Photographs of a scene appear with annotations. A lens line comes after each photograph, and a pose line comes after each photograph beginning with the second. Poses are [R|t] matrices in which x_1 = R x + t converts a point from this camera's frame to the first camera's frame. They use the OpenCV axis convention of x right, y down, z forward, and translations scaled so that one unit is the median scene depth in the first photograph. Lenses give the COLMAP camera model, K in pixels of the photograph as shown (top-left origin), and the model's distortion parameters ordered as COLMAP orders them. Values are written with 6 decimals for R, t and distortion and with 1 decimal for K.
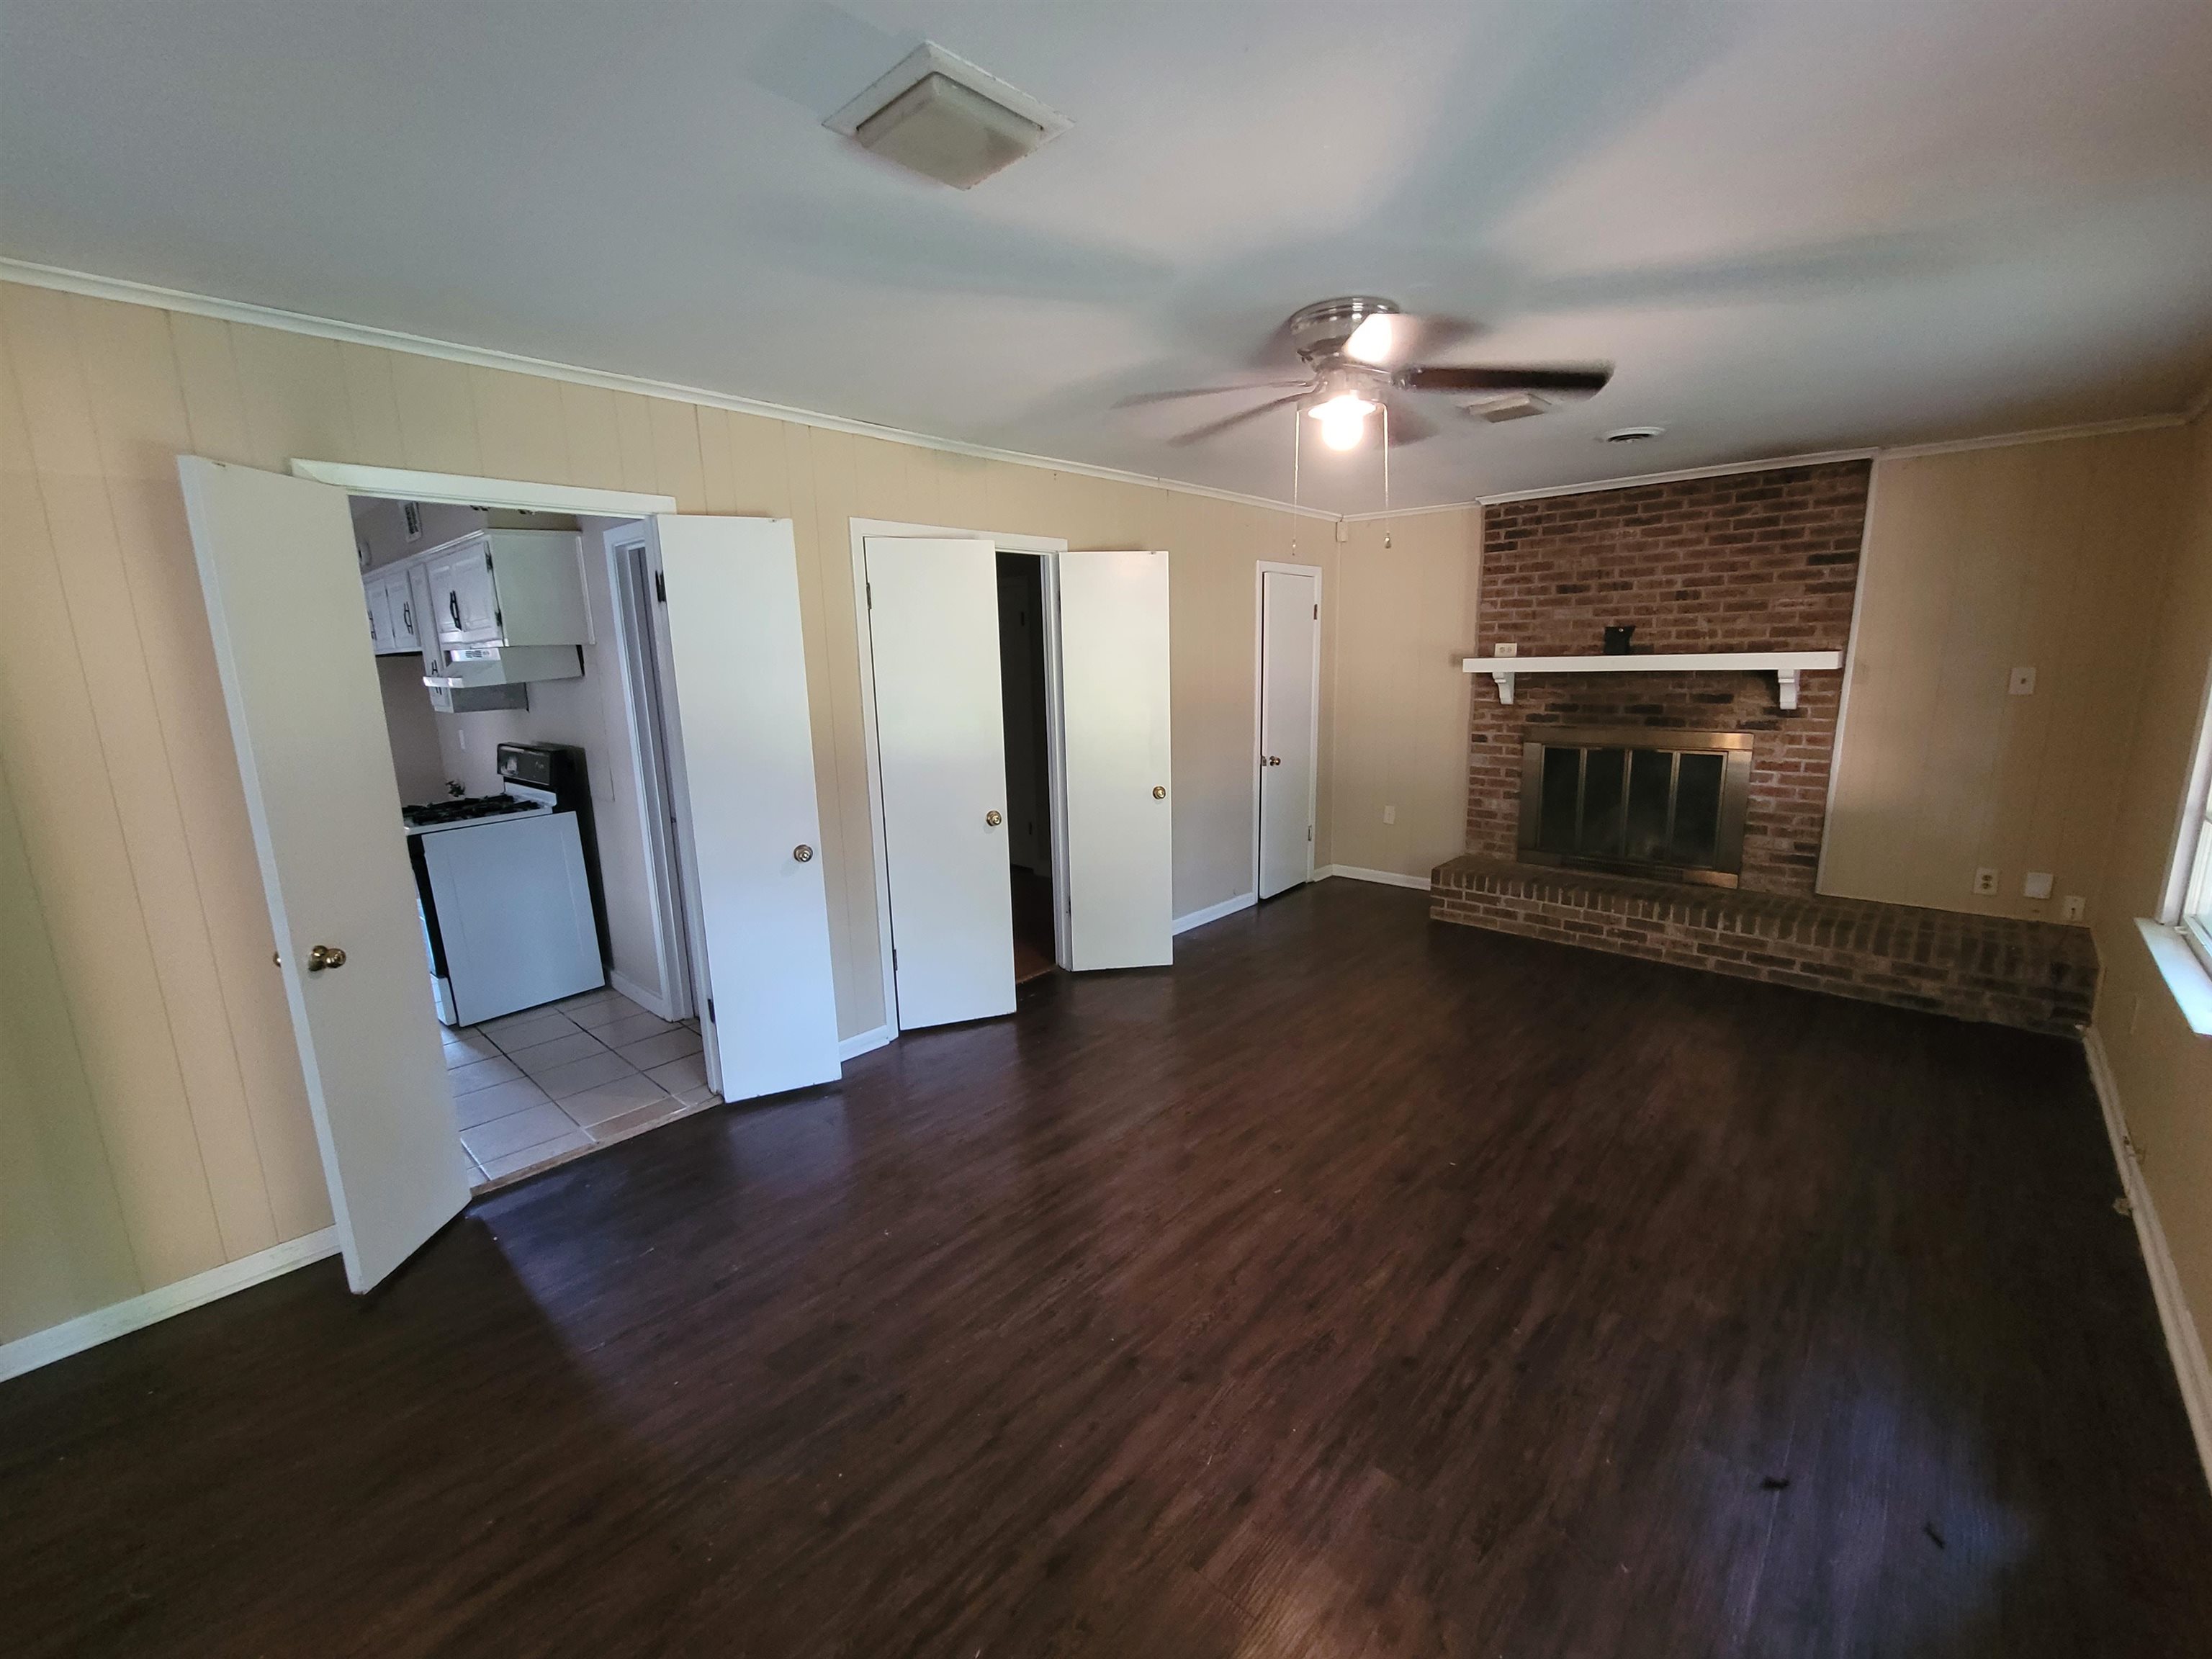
lens RADIAL K [[906.8, 0, 1109.7], [0, 906.8, 831.5], [0, 0, 1]] dist [-0.004081, -0.000921]
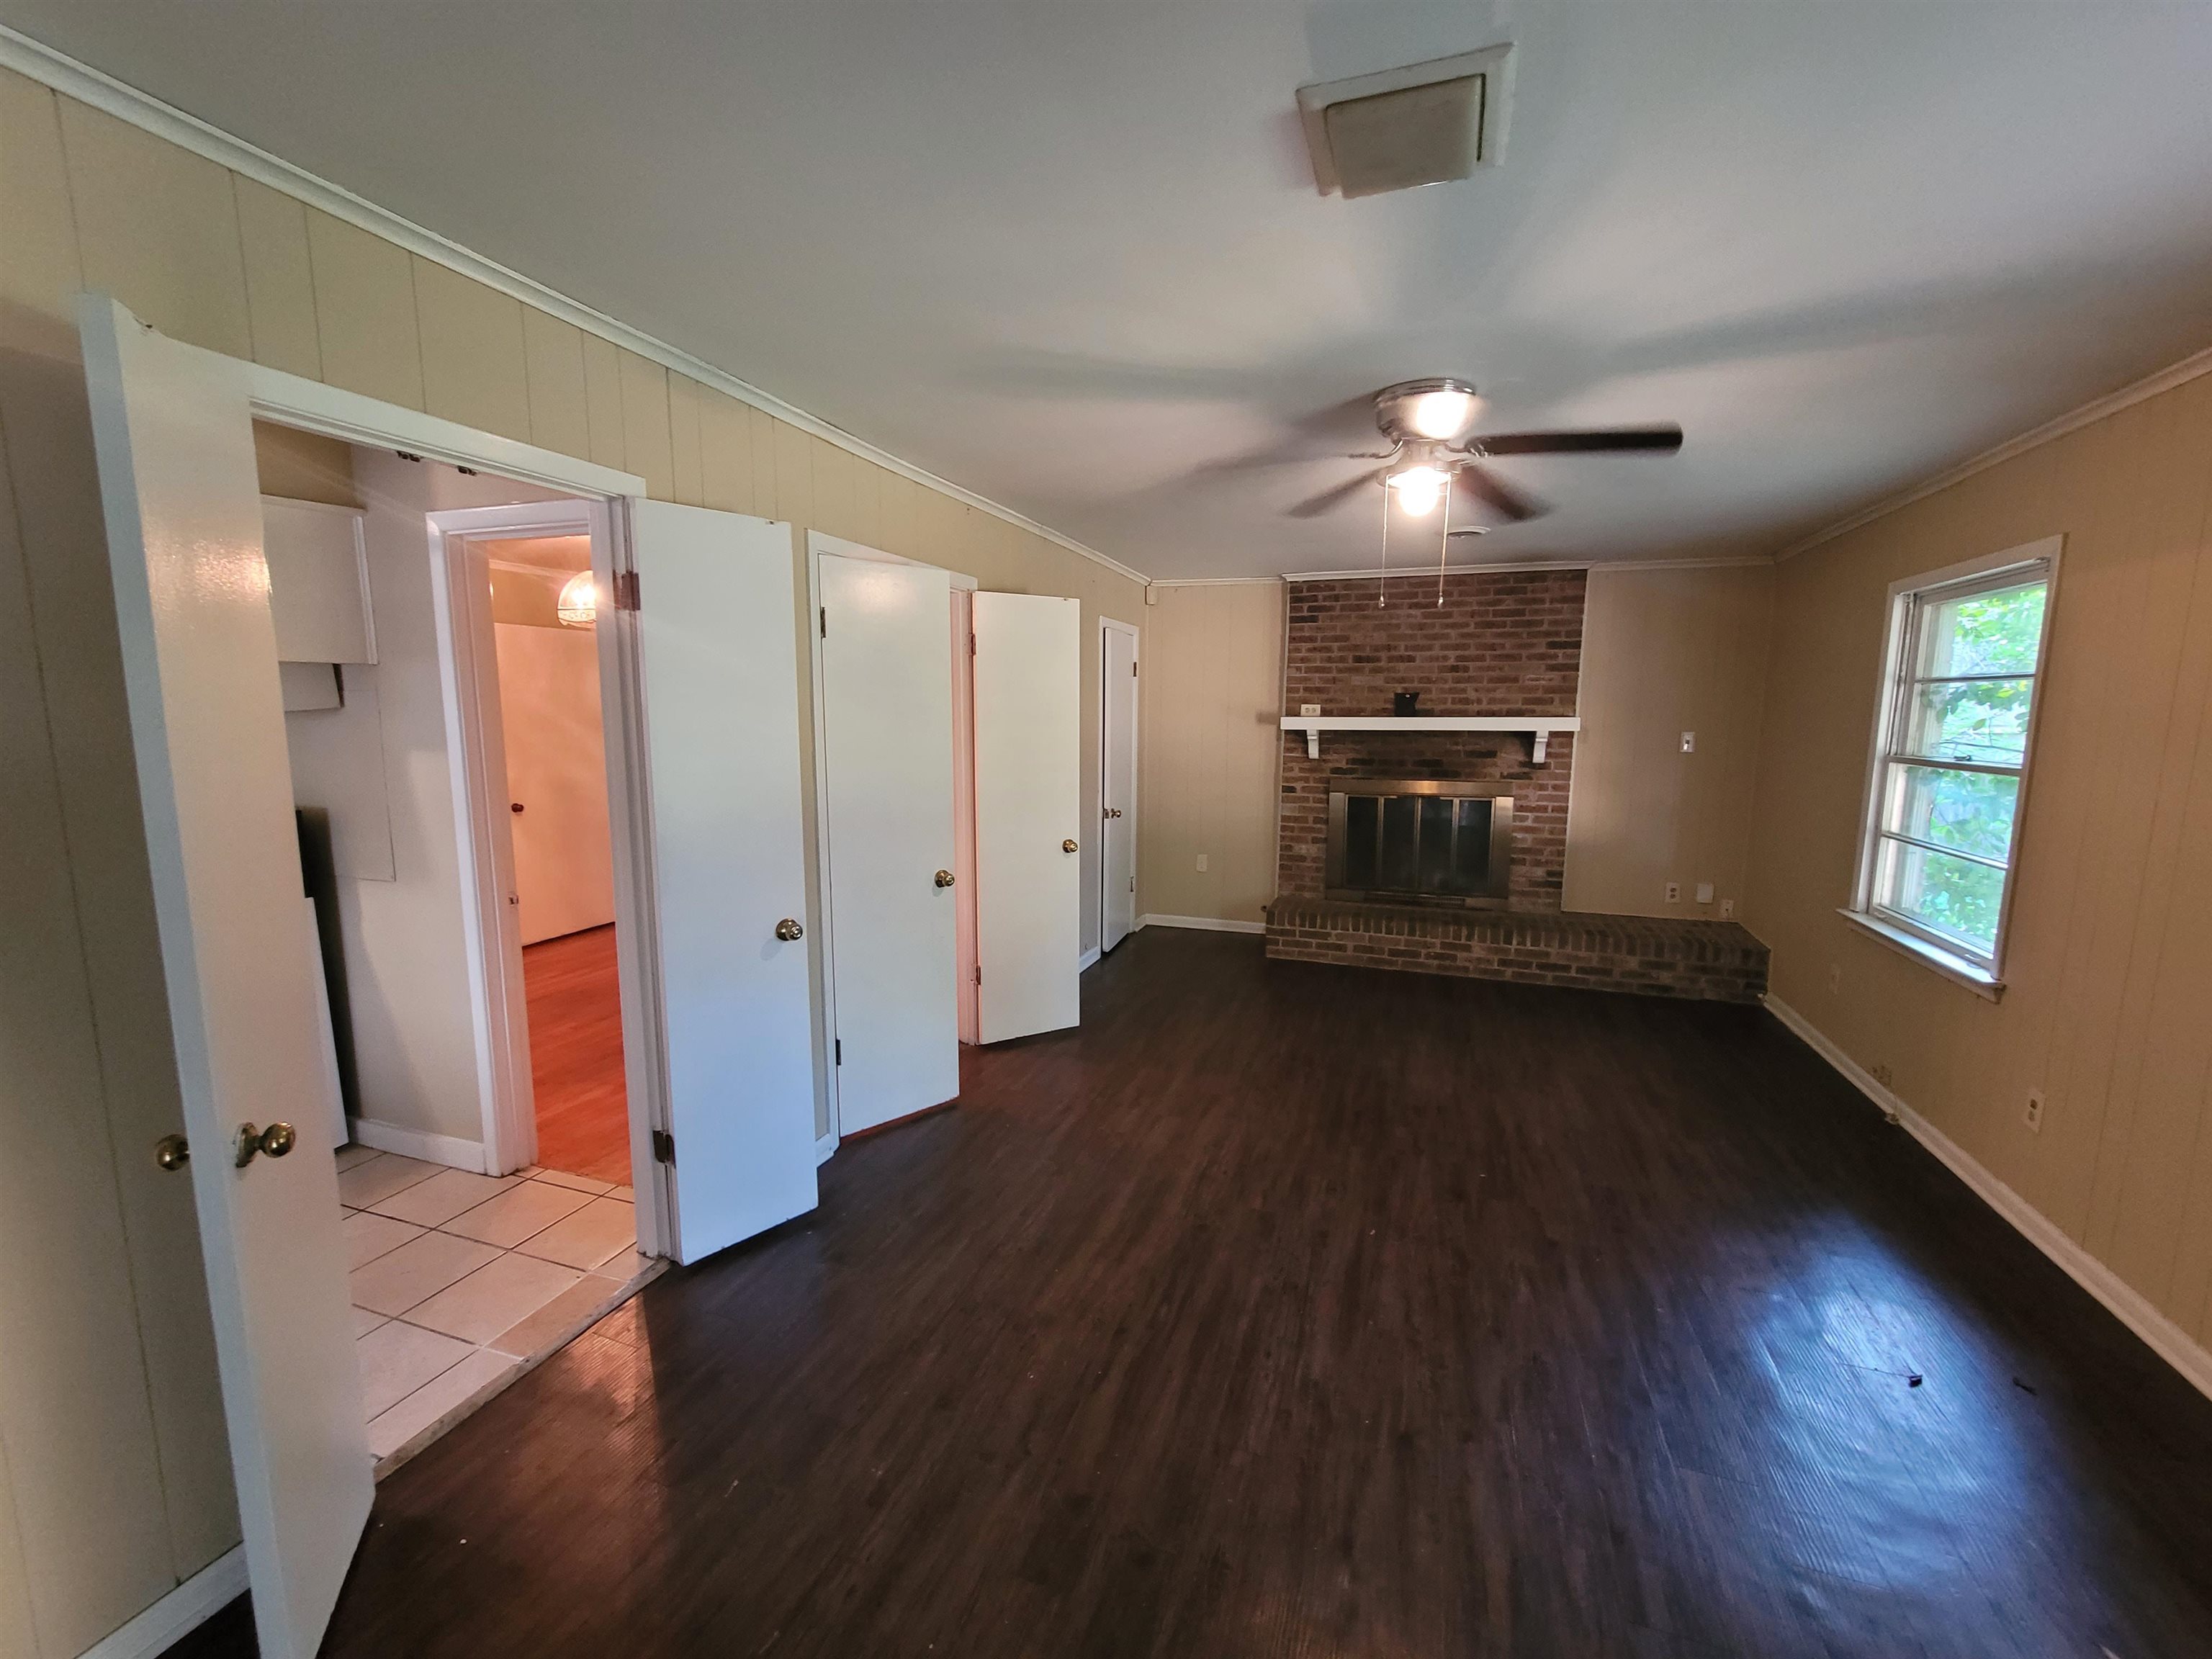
lens RADIAL K [[906.8, 0, 1109.7], [0, 906.8, 831.5], [0, 0, 1]] dist [-0.004081, -0.000921]
pose [[0.917182, -0.024889, 0.397691, -0.272134], [0.051195, 0.997136, -0.055666, -0.002263], [-0.395167, 0.071415, 0.915829, 0.096757]]
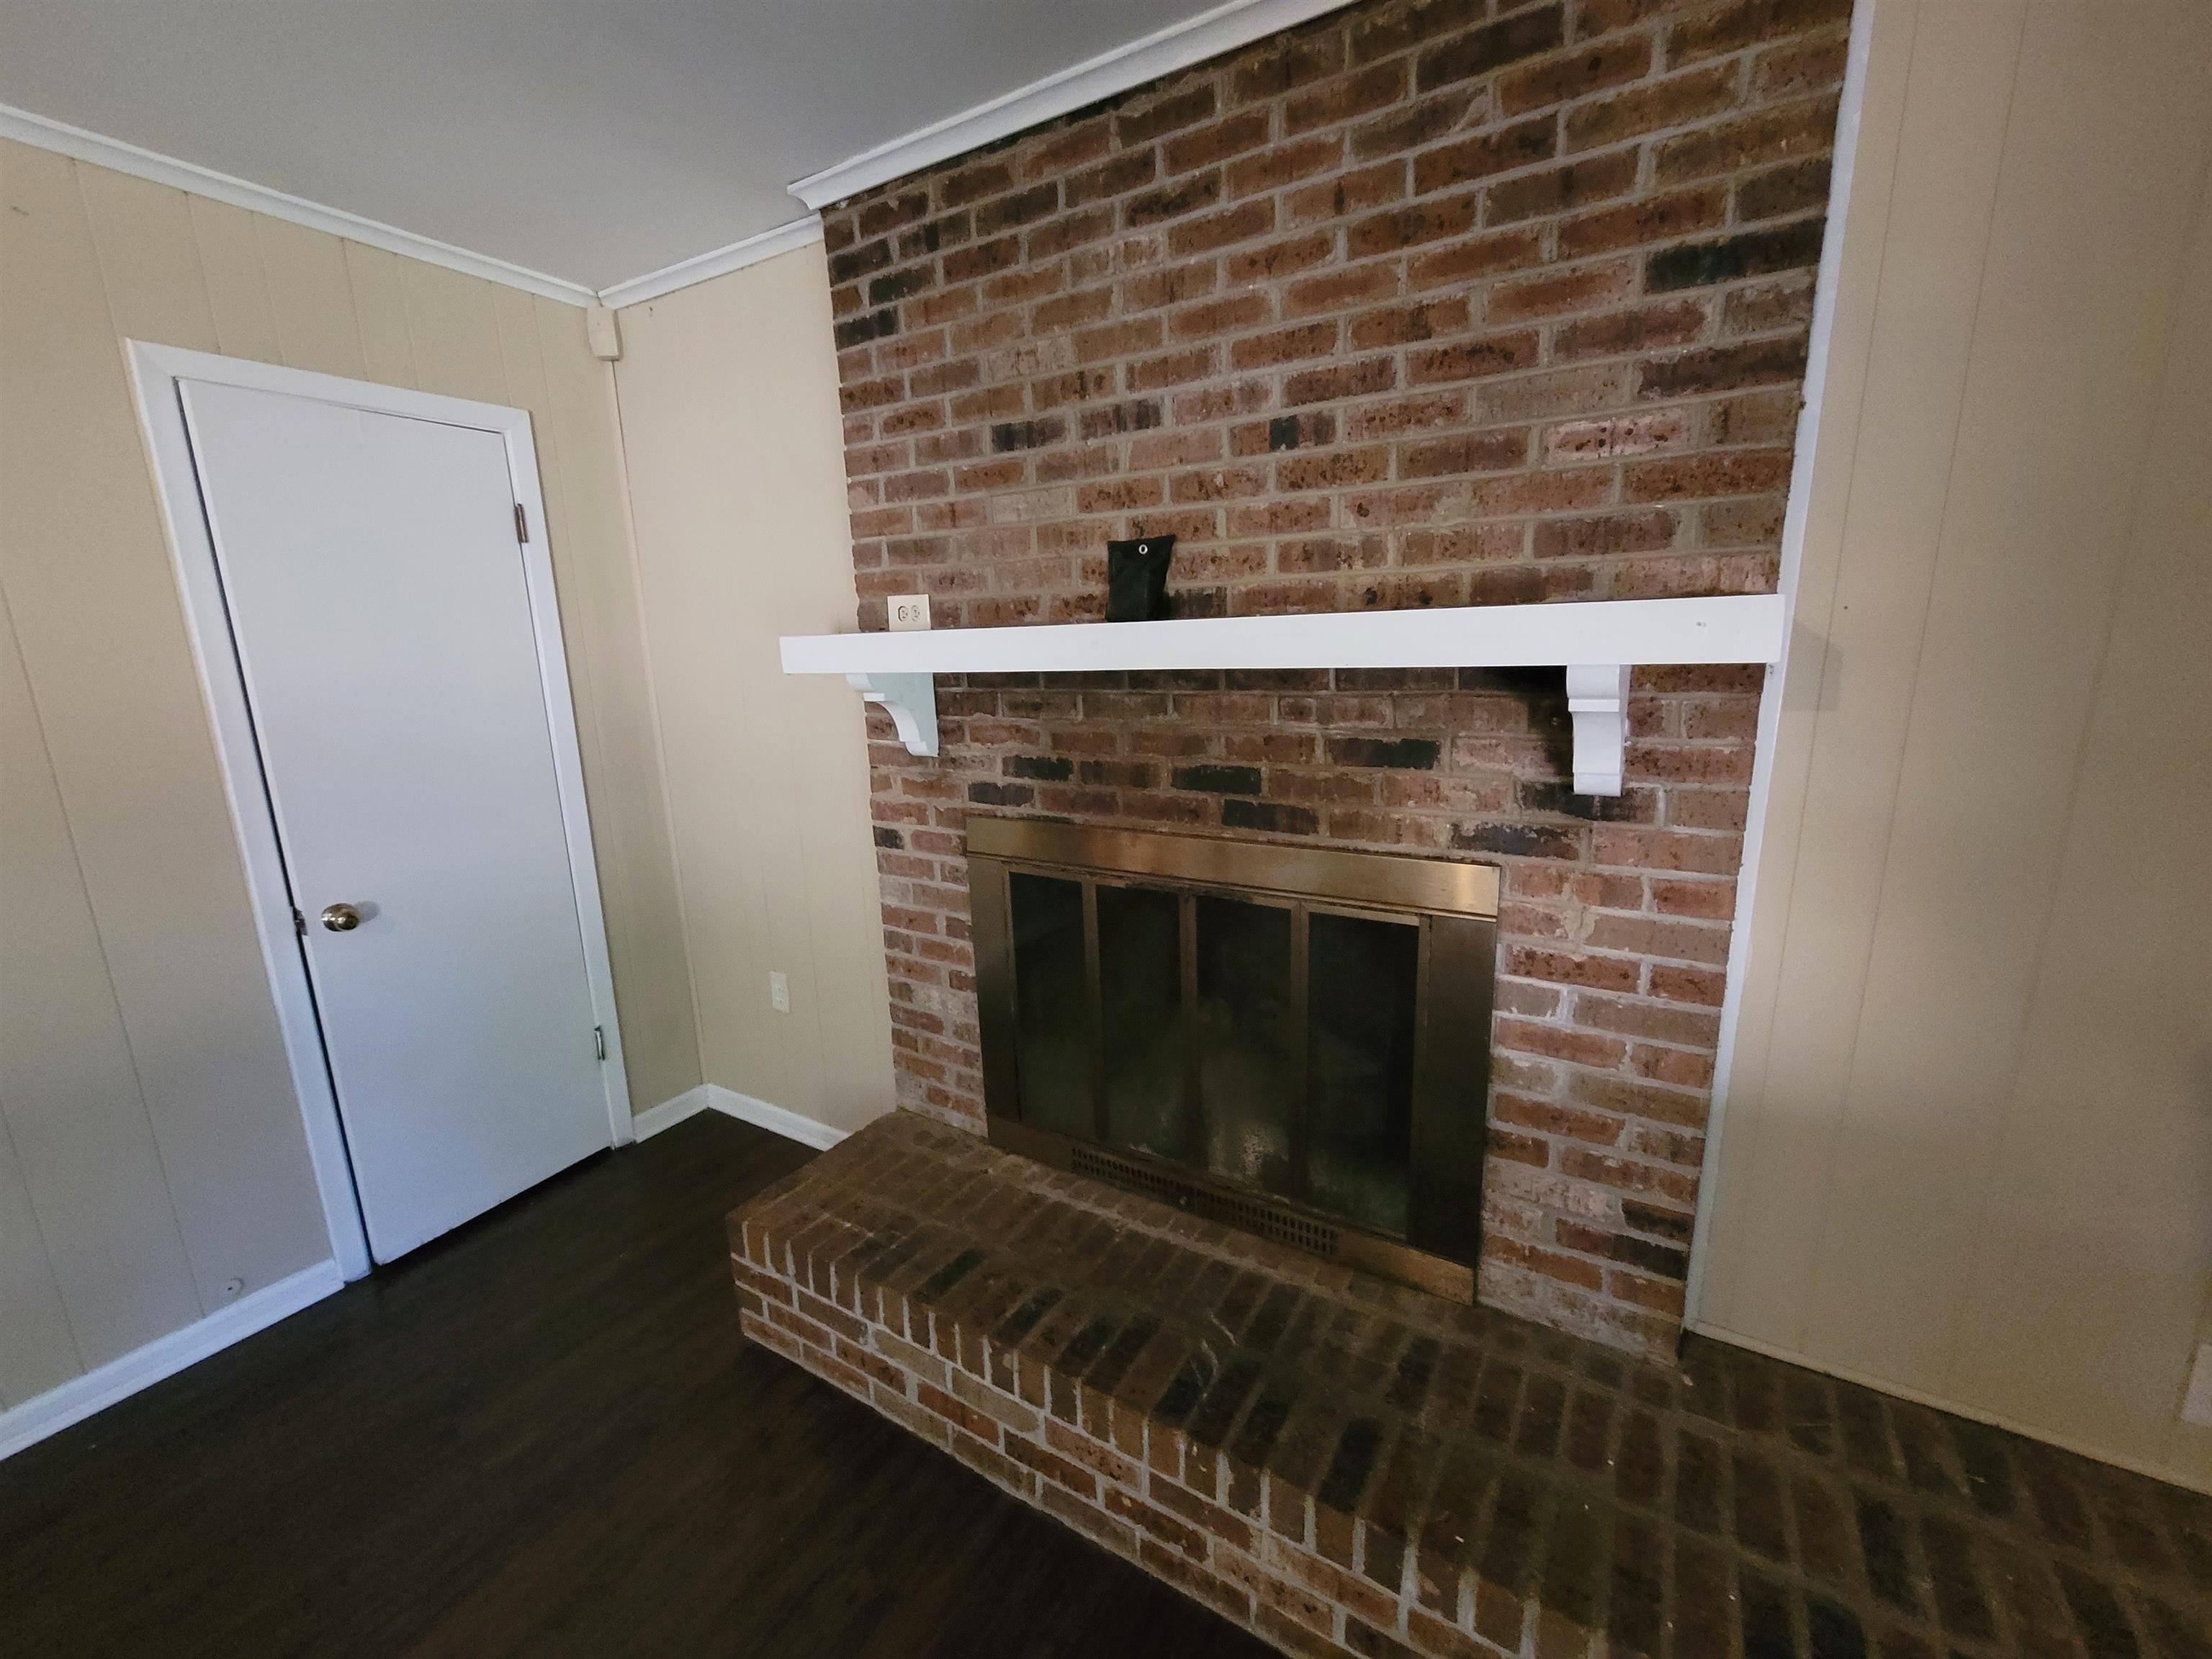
lens RADIAL K [[902.7, 0, 1115.6], [0, 902.7, 830.1], [0, 0, 1]] dist [0.001794, -0.000309]
pose [[0.981014, -0.044256, 0.188818, 0.510030], [0.041430, 0.998963, 0.018892, -0.129596], [-0.189458, -0.010711, 0.981830, 0.700035]]
